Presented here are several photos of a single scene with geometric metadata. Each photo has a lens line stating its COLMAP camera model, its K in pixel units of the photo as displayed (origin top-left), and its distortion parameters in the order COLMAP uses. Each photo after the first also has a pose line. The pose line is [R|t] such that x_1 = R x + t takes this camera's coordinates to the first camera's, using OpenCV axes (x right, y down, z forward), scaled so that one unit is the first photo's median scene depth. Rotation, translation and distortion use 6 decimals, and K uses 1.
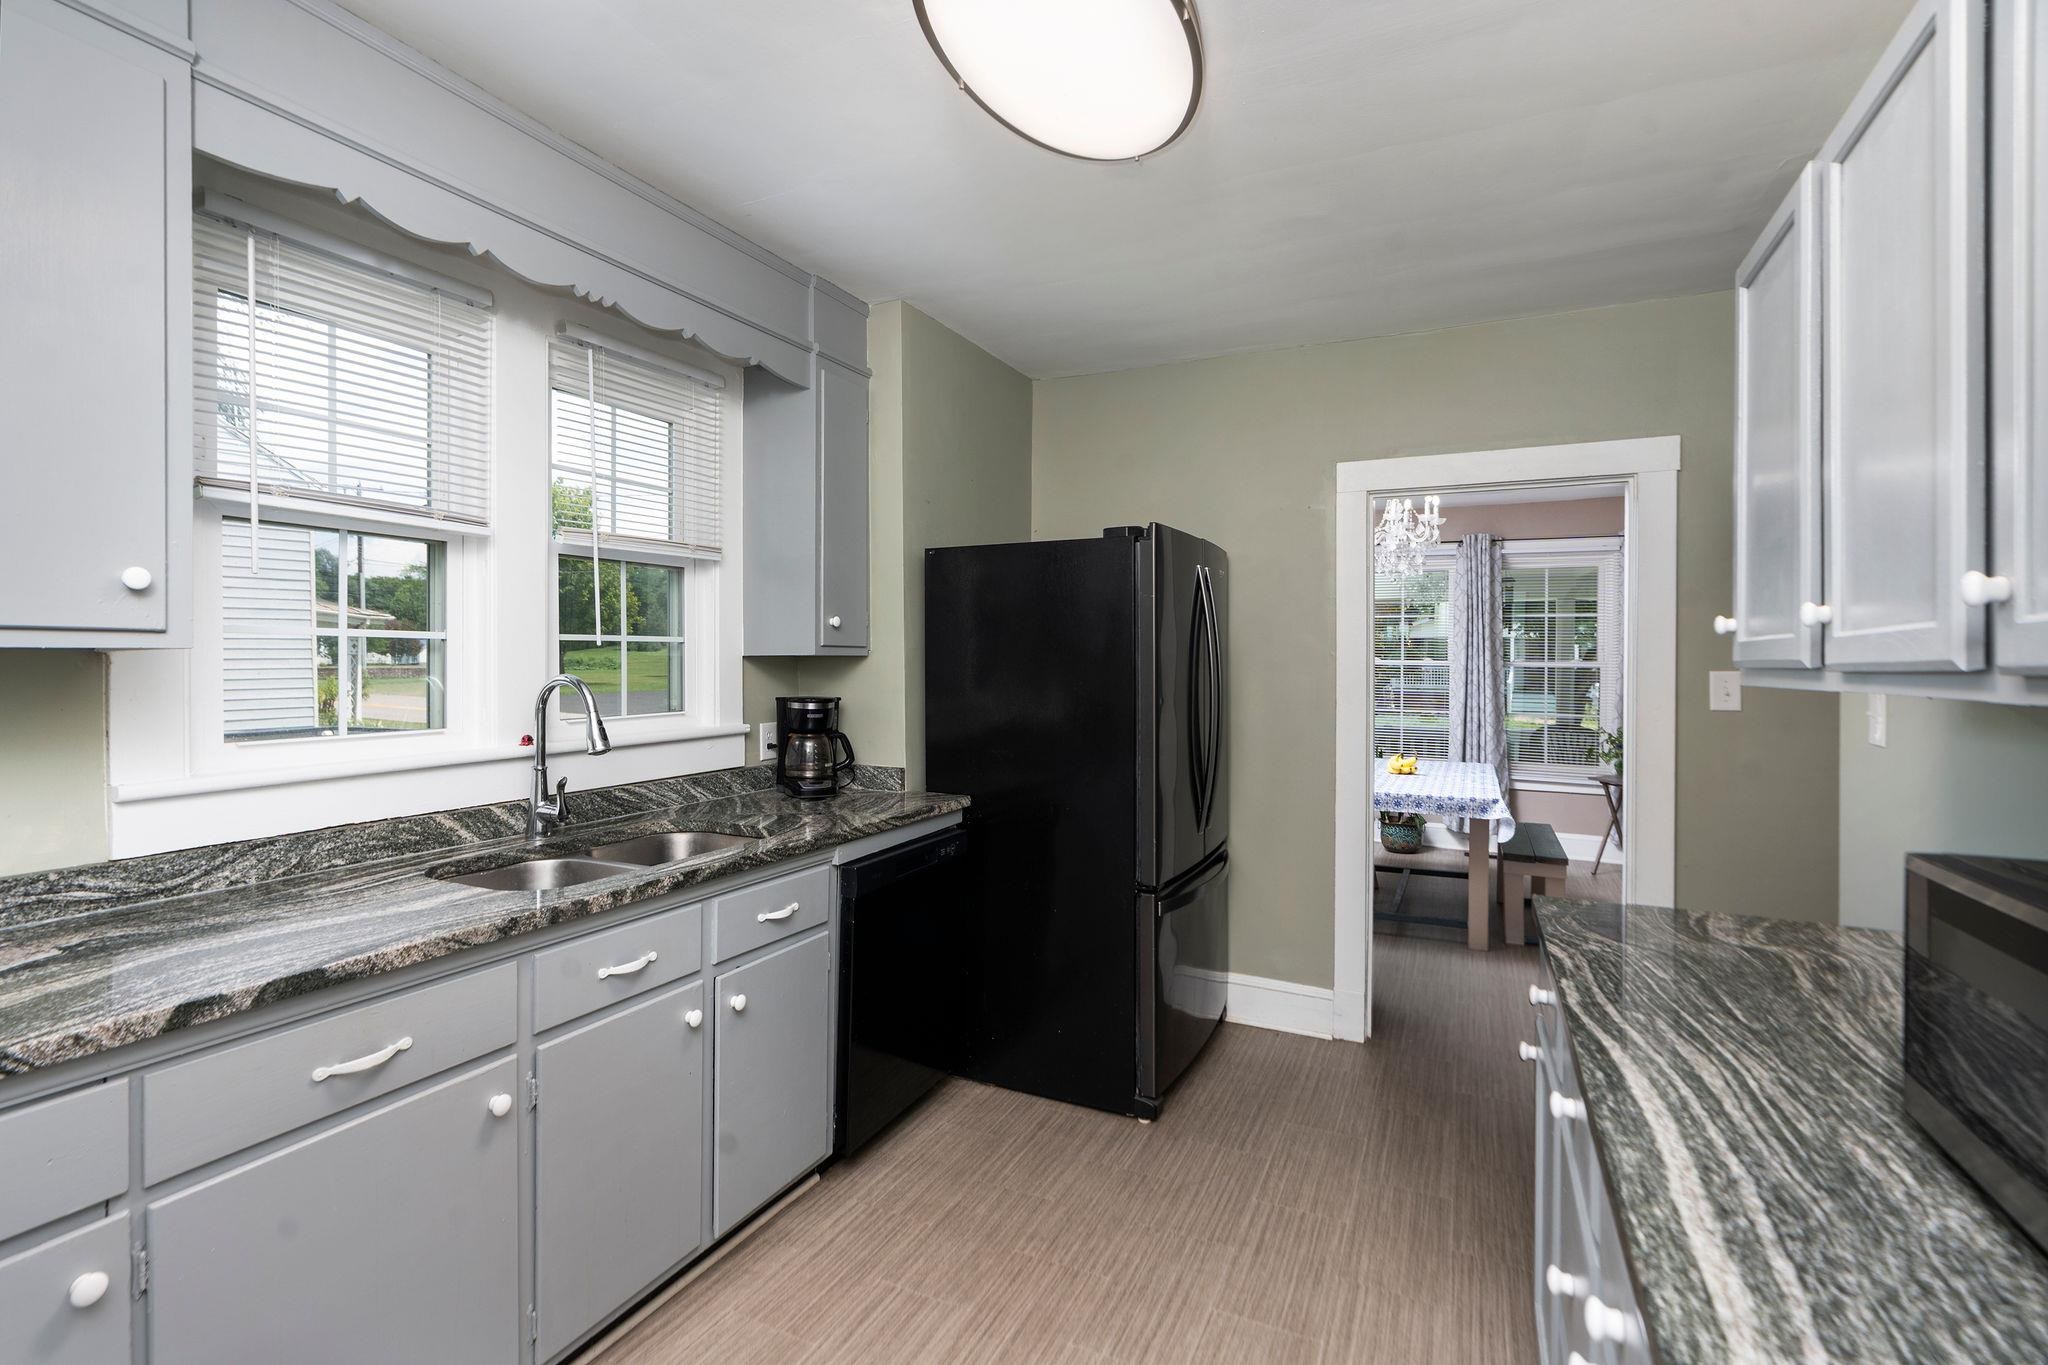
lens RADIAL K [[960.0, 0, 1007.5], [0, 960.0, 651.3], [0, 0, 1]] dist [0.001108, 0.000929]
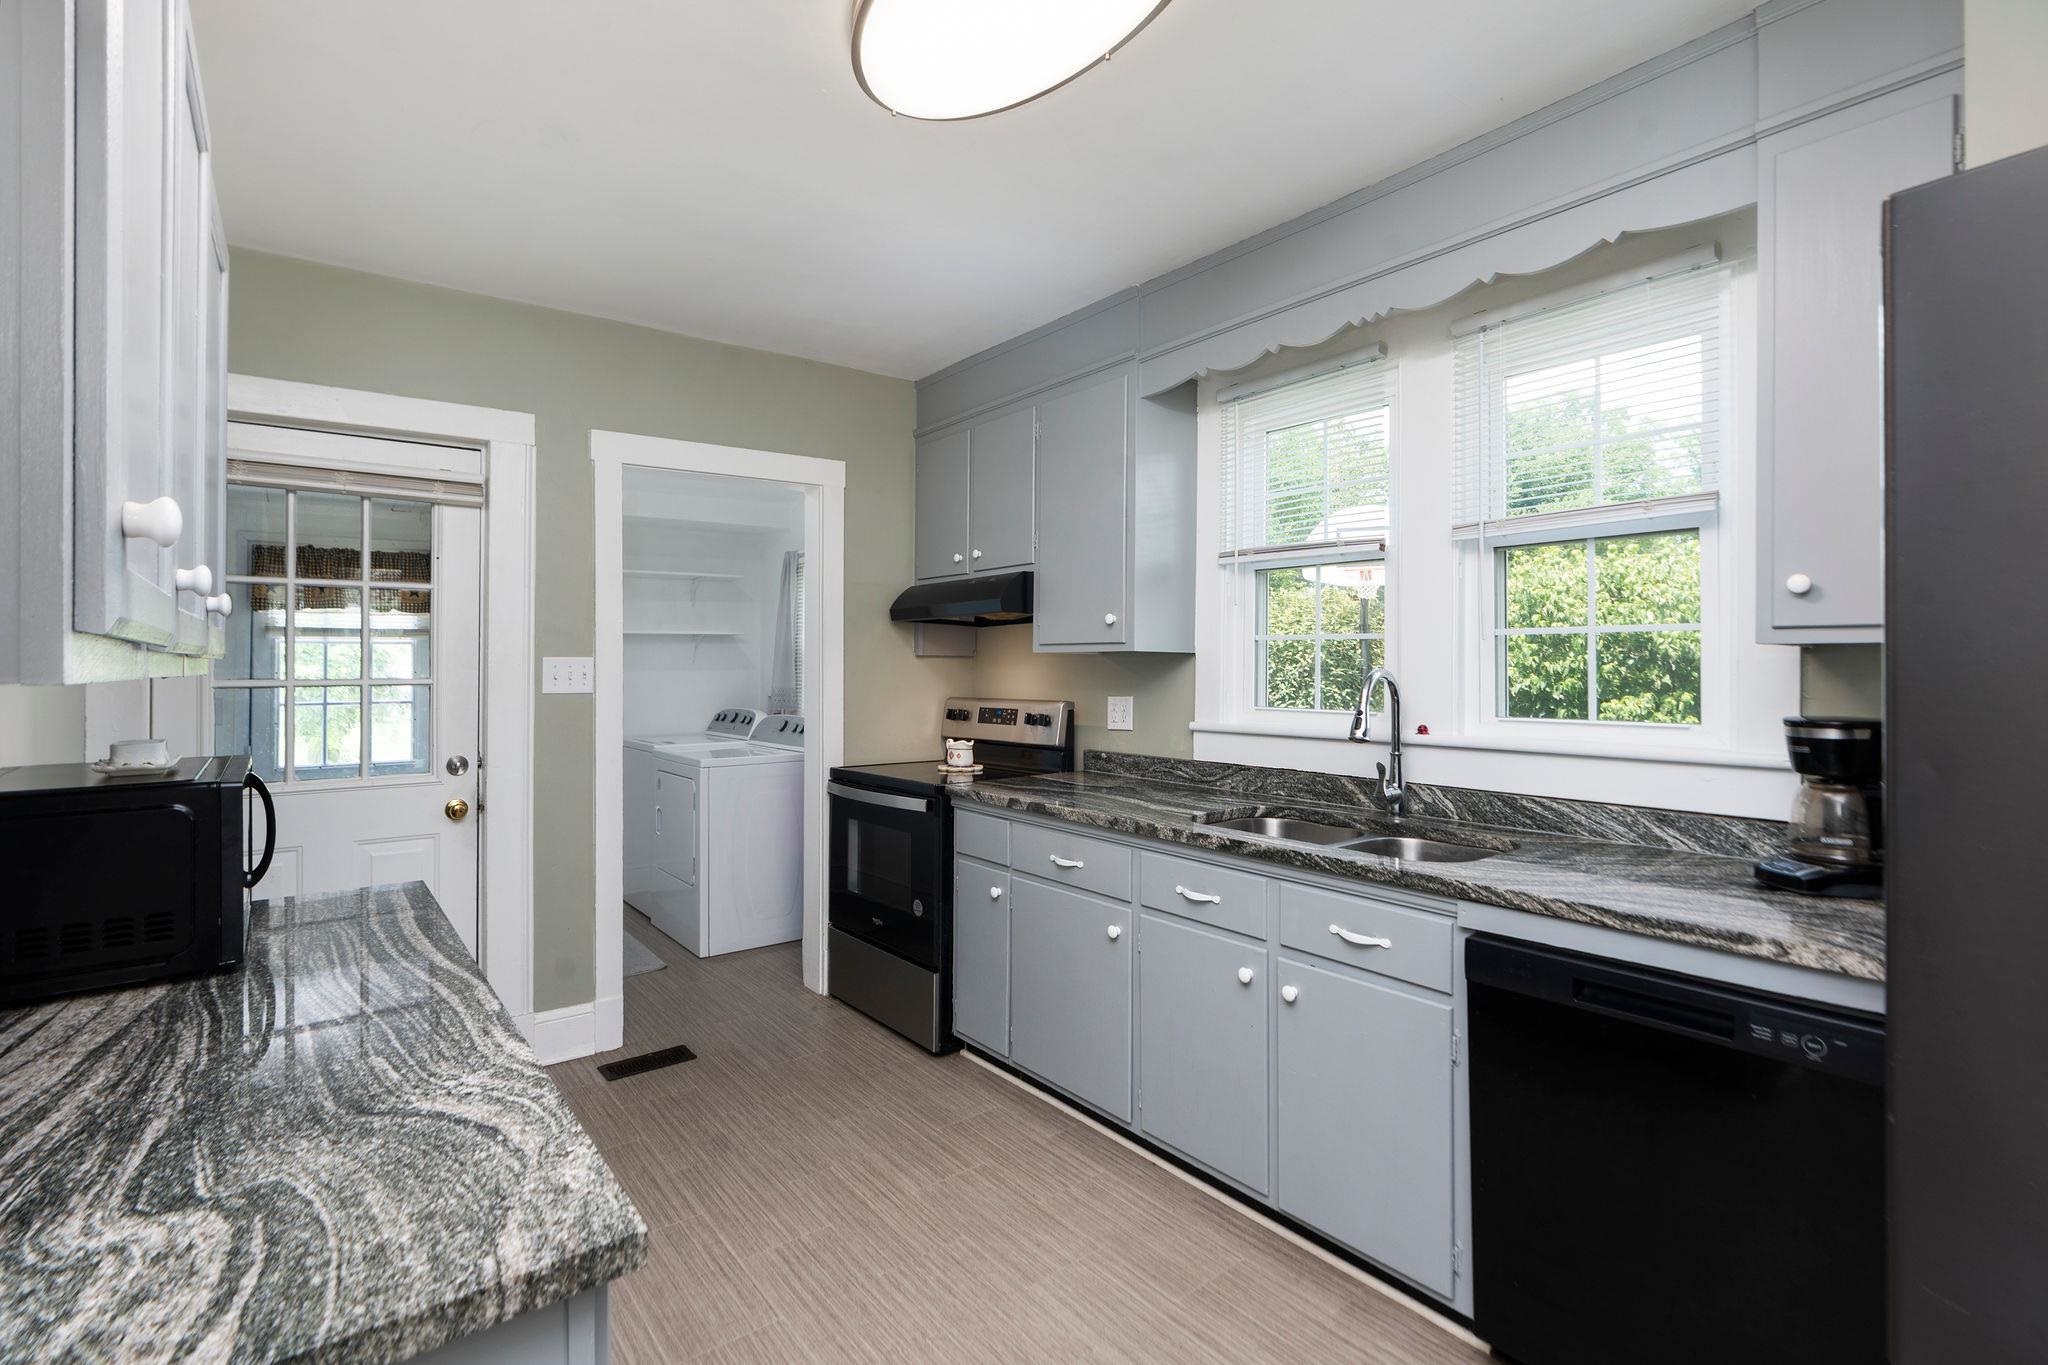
lens RADIAL K [[960.0, 0, 1007.5], [0, 960.0, 651.3], [0, 0, 1]] dist [0.001108, 0.000929]
pose [[-0.454886, -0.013737, -0.890444, 0.768867], [0.007865, 0.999780, -0.019442, 0.023695], [0.890515, -0.015847, -0.454678, 1.213498]]
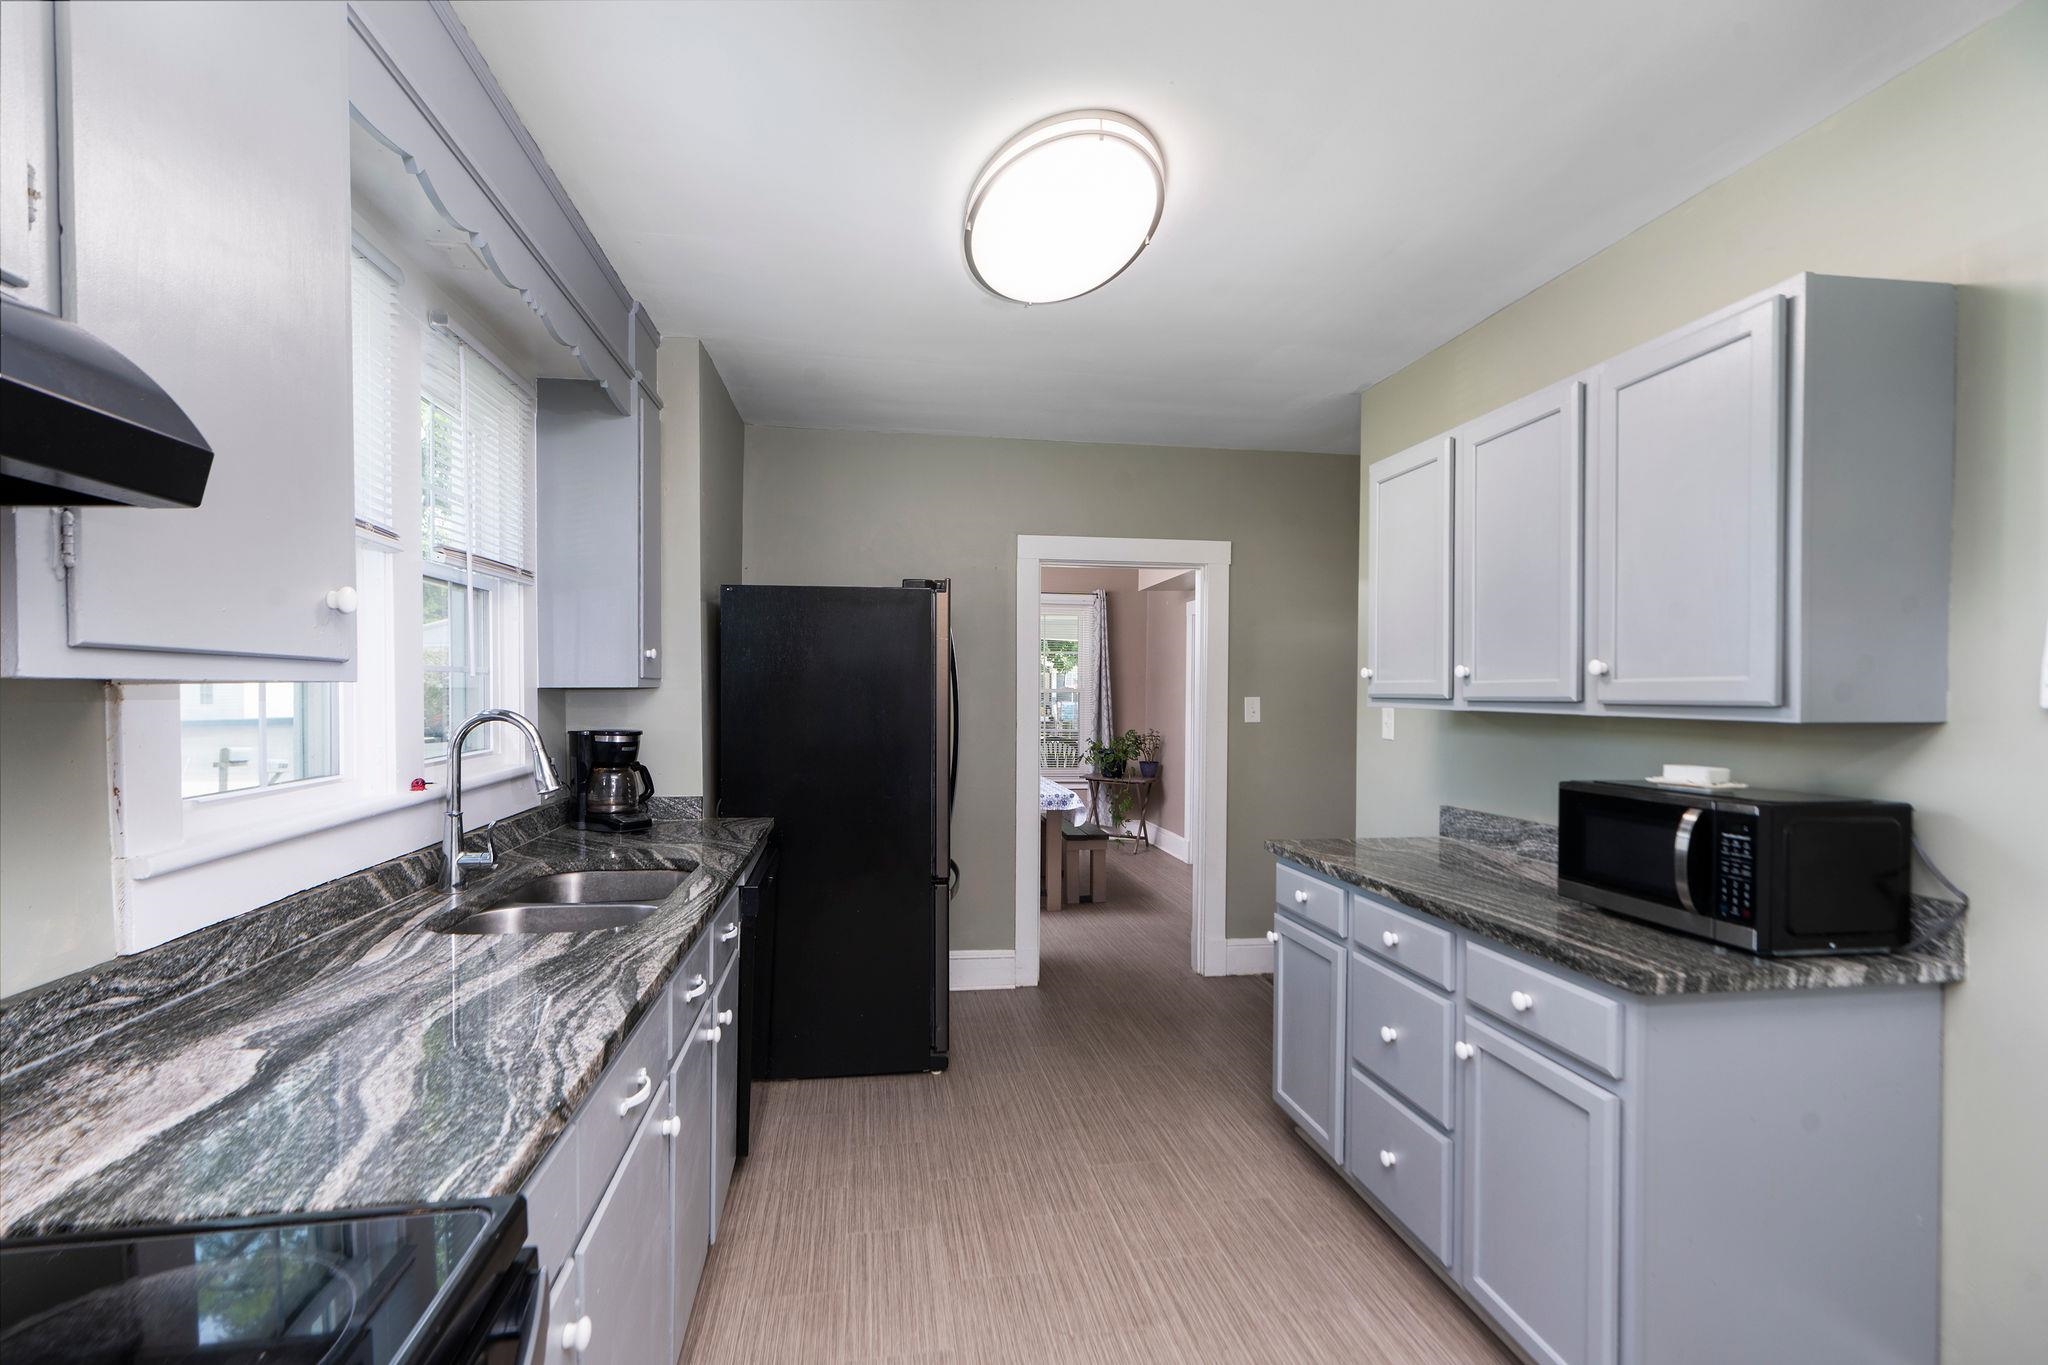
lens RADIAL K [[924.6, 0, 1017.1], [0, 924.6, 695.9], [0, 0, 1]] dist [-0.001745, -0.000129]
pose [[0.821160, -0.005591, 0.570670, -0.600056], [-0.003053, 0.999895, 0.014189, -0.002656], [-0.570689, -0.013393, 0.821057, -0.009603]]
